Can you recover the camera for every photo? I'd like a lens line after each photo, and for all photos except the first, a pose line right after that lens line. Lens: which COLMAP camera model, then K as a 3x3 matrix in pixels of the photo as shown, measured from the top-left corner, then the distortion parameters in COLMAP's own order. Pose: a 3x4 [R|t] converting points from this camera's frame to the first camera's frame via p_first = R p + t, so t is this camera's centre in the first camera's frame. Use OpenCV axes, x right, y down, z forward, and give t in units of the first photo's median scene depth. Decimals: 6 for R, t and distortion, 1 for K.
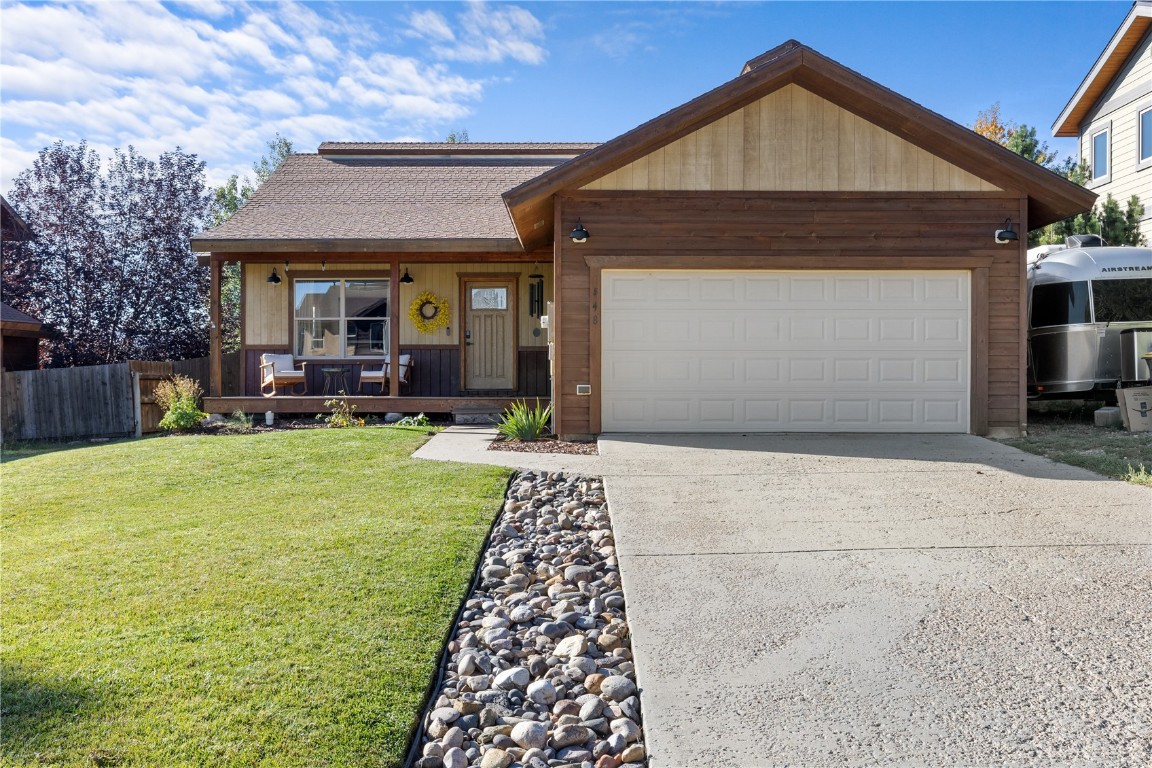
lens RADIAL K [[1063.3, 0, 601.0], [0, 1063.3, 381.3], [0, 0, 1]] dist [0.015401, 0.011899]
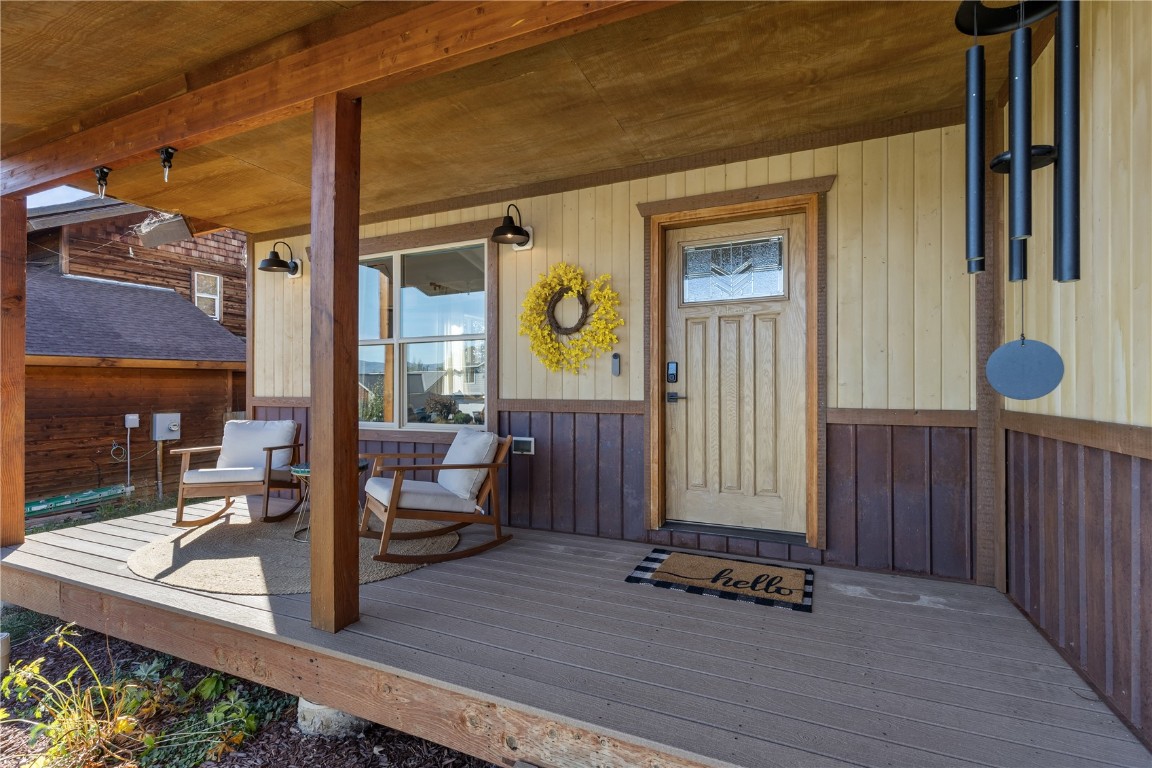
lens RADIAL K [[521.7, 0, 572.5], [0, 521.7, 381.5], [0, 0, 1]] dist [0.008234, -0.000552]
pose [[0.913589, -0.002981, -0.406628, -0.083448], [0.001742, 0.999993, -0.003418, -0.040450], [0.406635, 0.002414, 0.913588, 0.825640]]
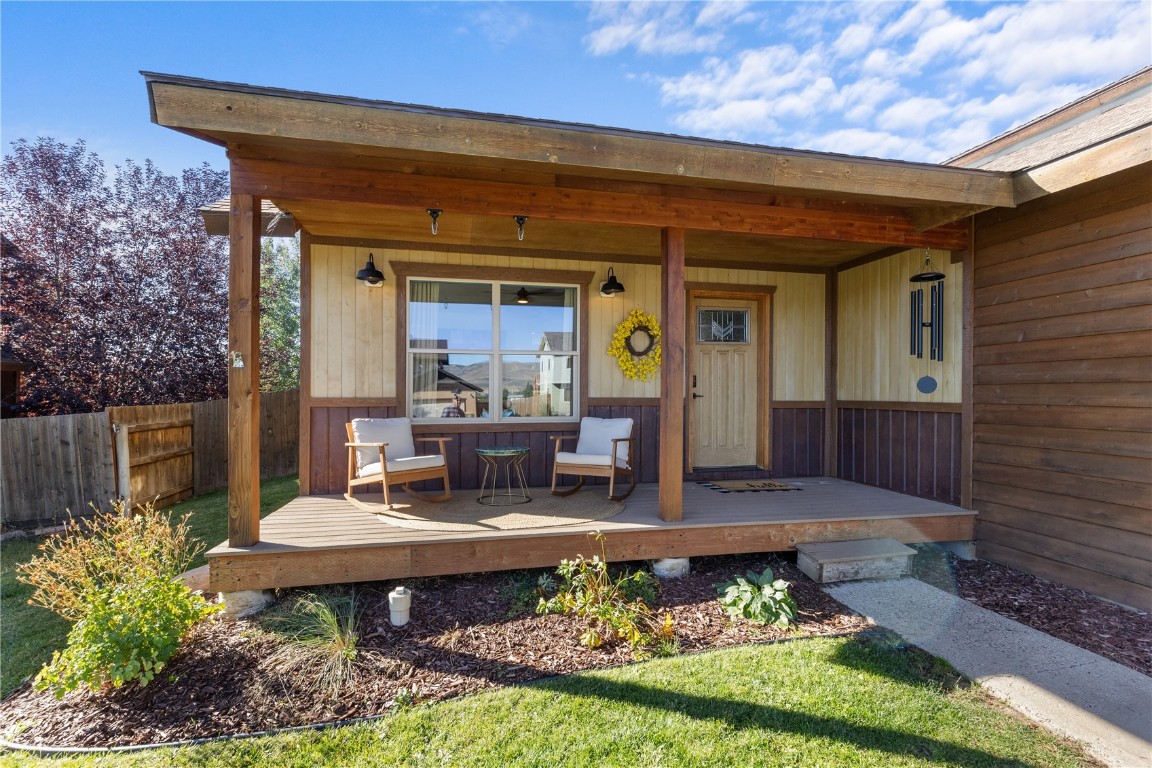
lens RADIAL K [[521.7, 0, 581.5], [0, 521.7, 391.7], [0, 0, 1]] dist [0.008234, -0.000552]
pose [[0.977528, 0.004891, 0.210748, -0.256082], [-0.005580, 0.999981, 0.002675, -0.038533], [-0.210731, -0.003791, 0.977537, 0.715878]]
